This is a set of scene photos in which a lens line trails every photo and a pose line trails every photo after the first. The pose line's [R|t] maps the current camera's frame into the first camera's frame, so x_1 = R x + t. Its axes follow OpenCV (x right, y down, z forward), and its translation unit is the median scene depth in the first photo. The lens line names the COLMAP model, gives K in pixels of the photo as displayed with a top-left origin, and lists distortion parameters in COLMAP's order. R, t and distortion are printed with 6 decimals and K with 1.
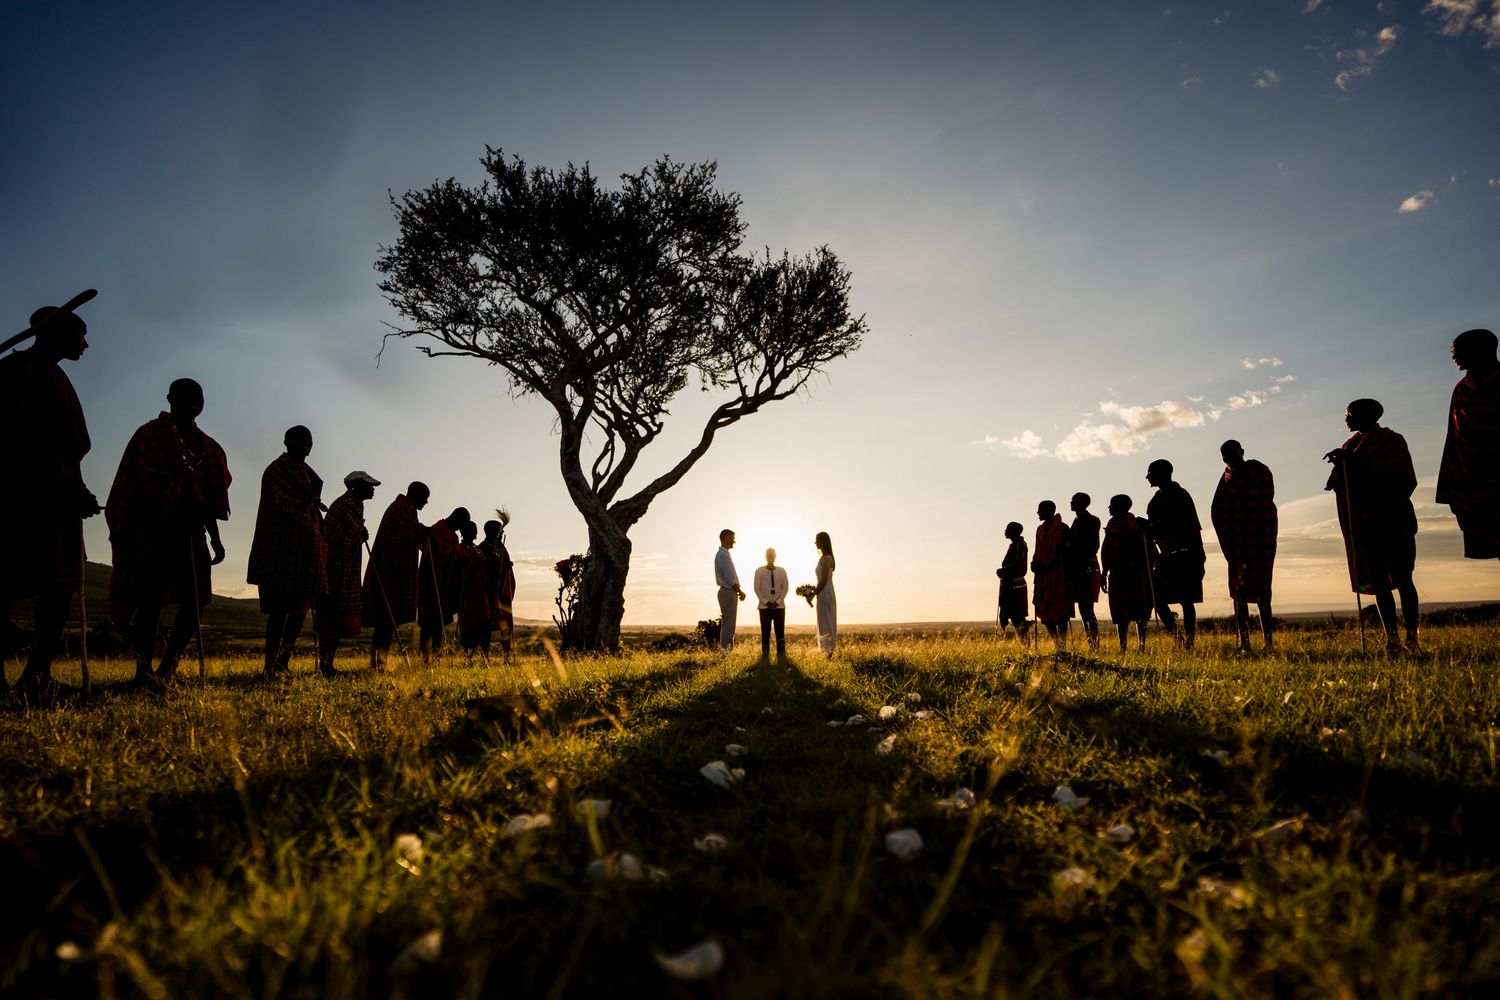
lens RADIAL K [[731.1, 0, 737.5], [0, 731.1, 496.7], [0, 0, 1]] dist [-0.057595, 0.003865]
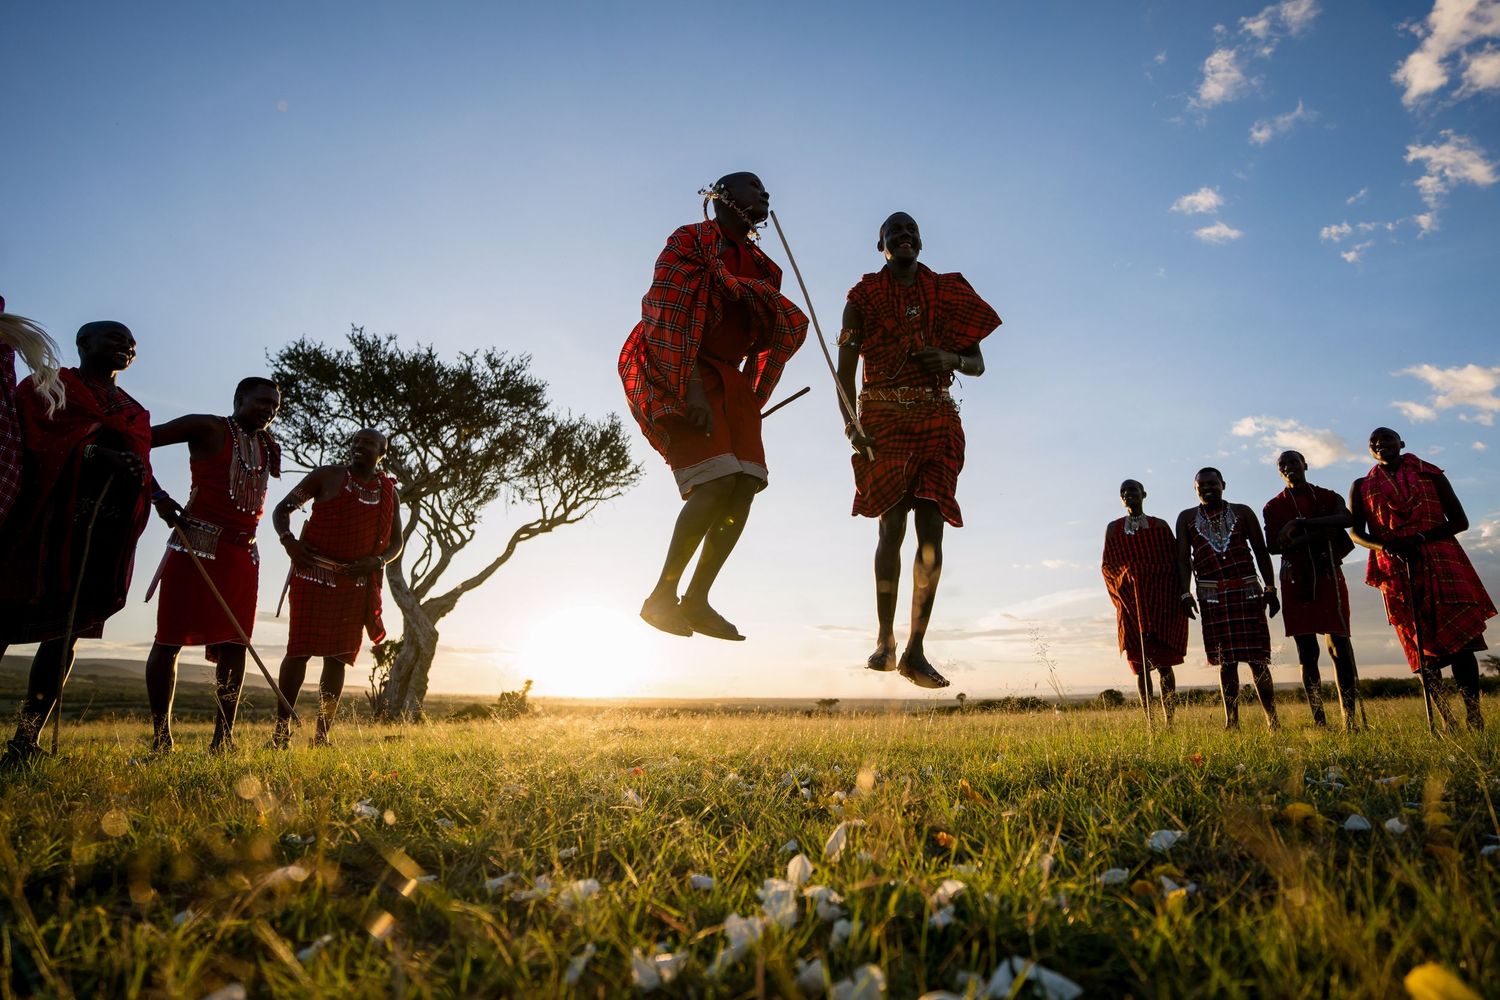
lens RADIAL K [[731.1, 0, 737.2], [0, 731.1, 491.1], [0, 0, 1]] dist [-0.057595, 0.003865]
pose [[0.969587, 0.079123, 0.231603, 0.041418], [-0.055158, 0.992599, -0.108189, -0.068982], [-0.238450, 0.092124, 0.966776, -0.320986]]
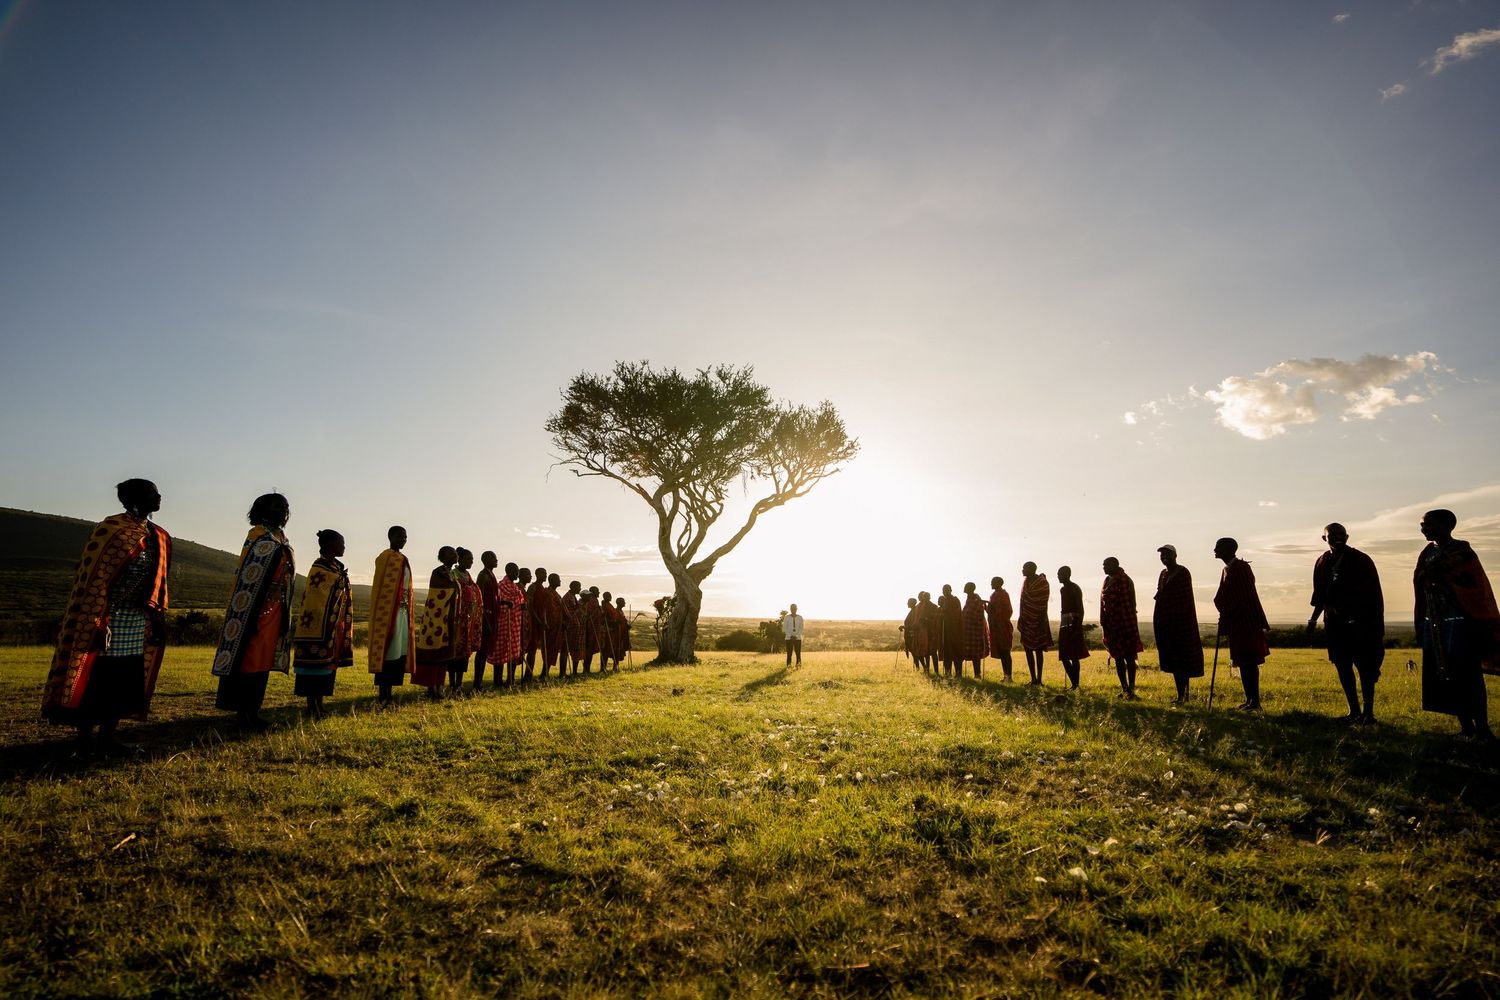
lens RADIAL K [[731.1, 0, 709.1], [0, 731.1, 503.8], [0, 0, 1]] dist [-0.057595, 0.003865]
pose [[0.990599, 0.004999, -0.136707, 0.081966], [-0.001277, 0.999626, 0.027299, -0.163677], [0.136792, -0.026868, 0.990235, -0.538854]]
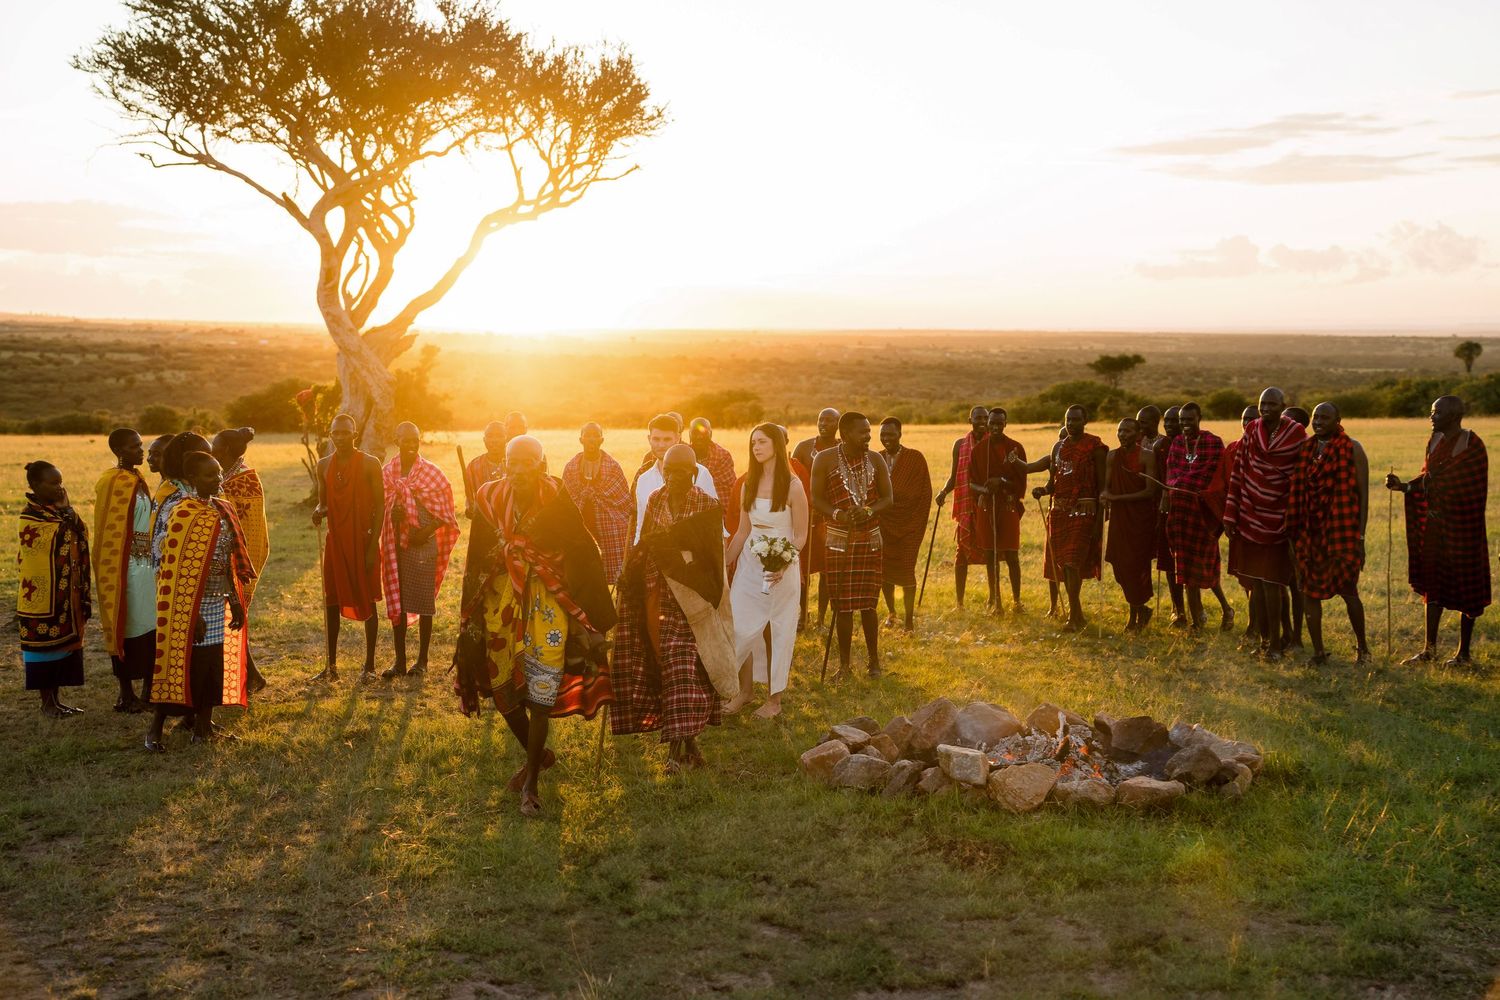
lens RADIAL K [[2046.3, 0, 747.9], [0, 2046.3, 499.1], [0, 0, 1]] dist [0.125705, 0.000000]
pose [[0.986451, 0.000168, 0.164057, -0.126076], [-0.044135, 0.963404, 0.264395, -0.457317], [-0.158008, -0.268054, 0.950358, -1.425648]]
